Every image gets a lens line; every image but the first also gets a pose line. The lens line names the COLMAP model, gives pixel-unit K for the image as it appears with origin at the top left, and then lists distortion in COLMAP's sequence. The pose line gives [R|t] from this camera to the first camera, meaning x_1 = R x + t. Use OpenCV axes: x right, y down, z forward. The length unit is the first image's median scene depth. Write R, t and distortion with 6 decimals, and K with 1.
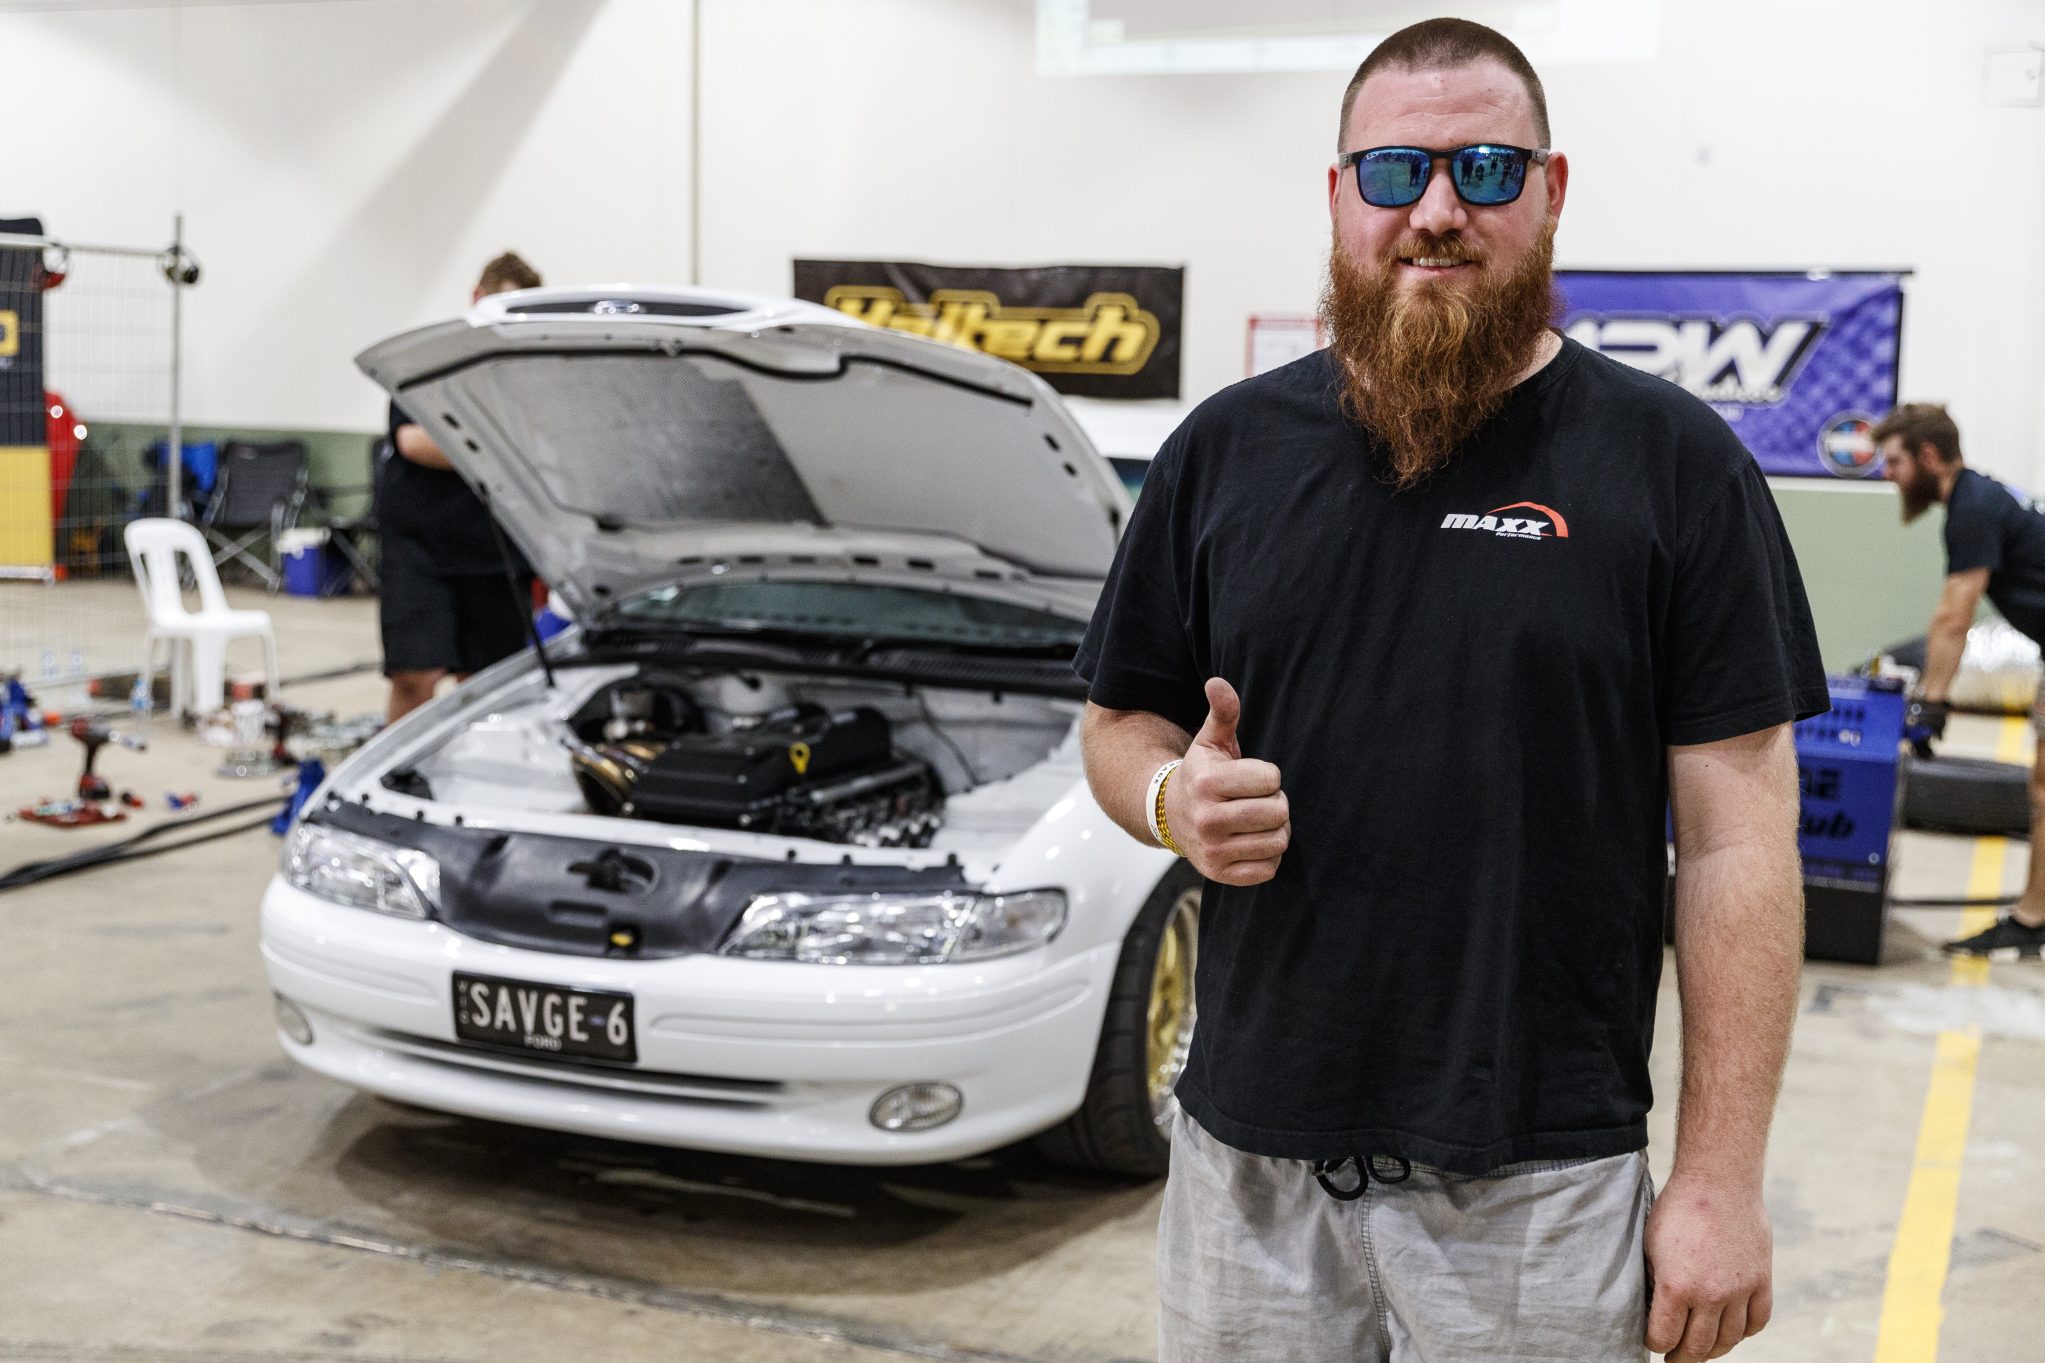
lens RADIAL K [[2567.0, 0, 1107.8], [0, 2567.0, 721.6], [0, 0, 1]] dist [0.019432, 0.000000]
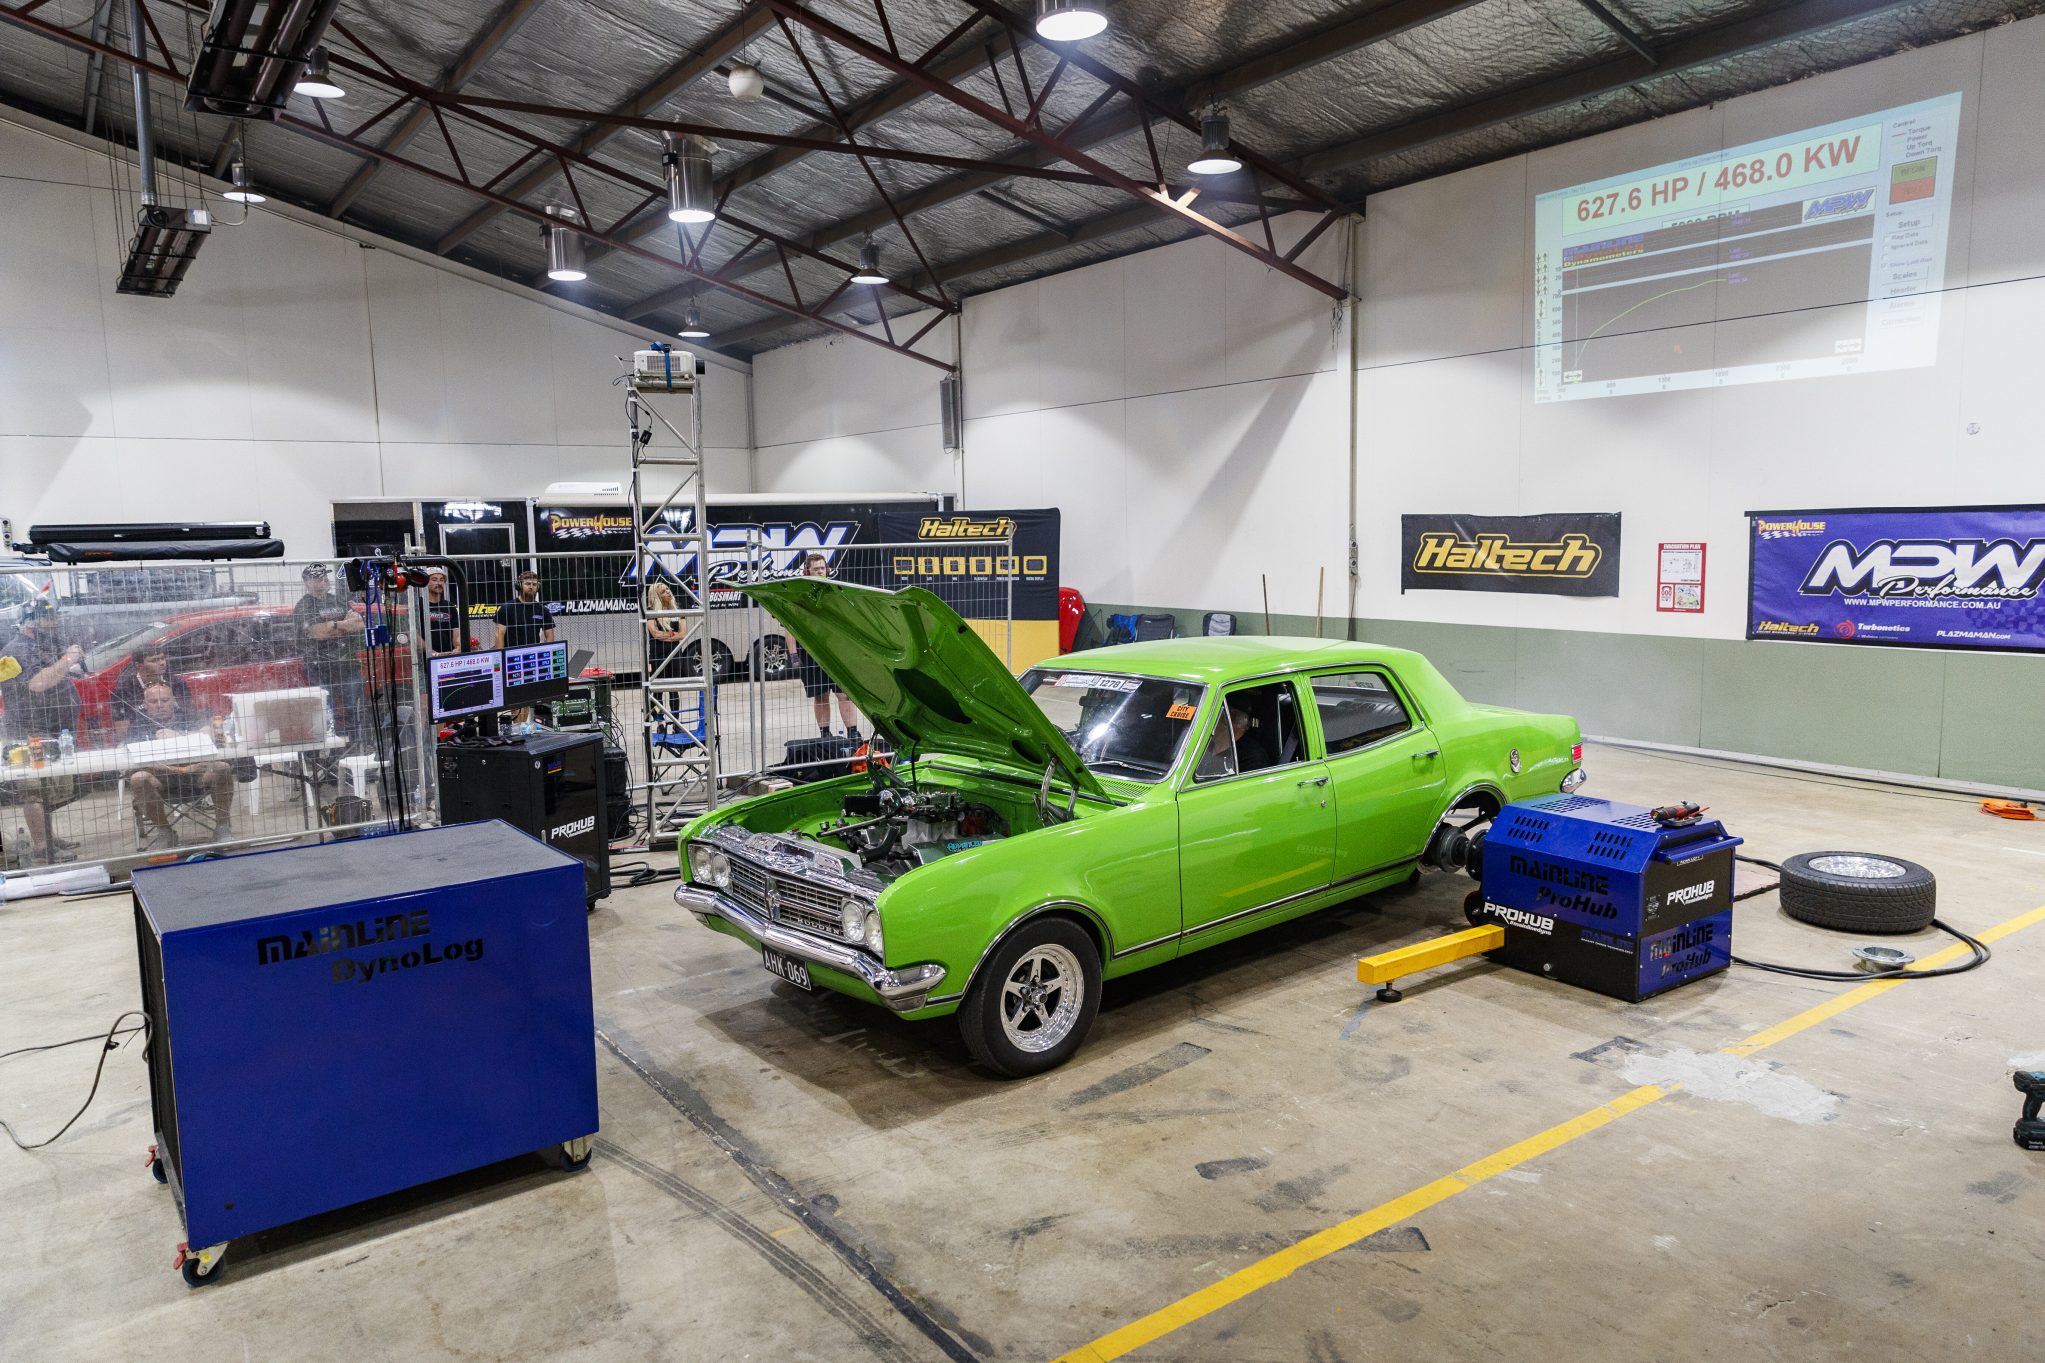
lens RADIAL K [[1407.6, 0, 1018.4], [0, 1407.6, 693.8], [0, 0, 1]] dist [0.004233, 0.003943]
pose [[0.845951, 0.026647, -0.532594, 0.185471], [-0.037418, 0.999255, -0.009437, -0.038598], [0.531946, 0.027912, 0.846318, 0.031109]]
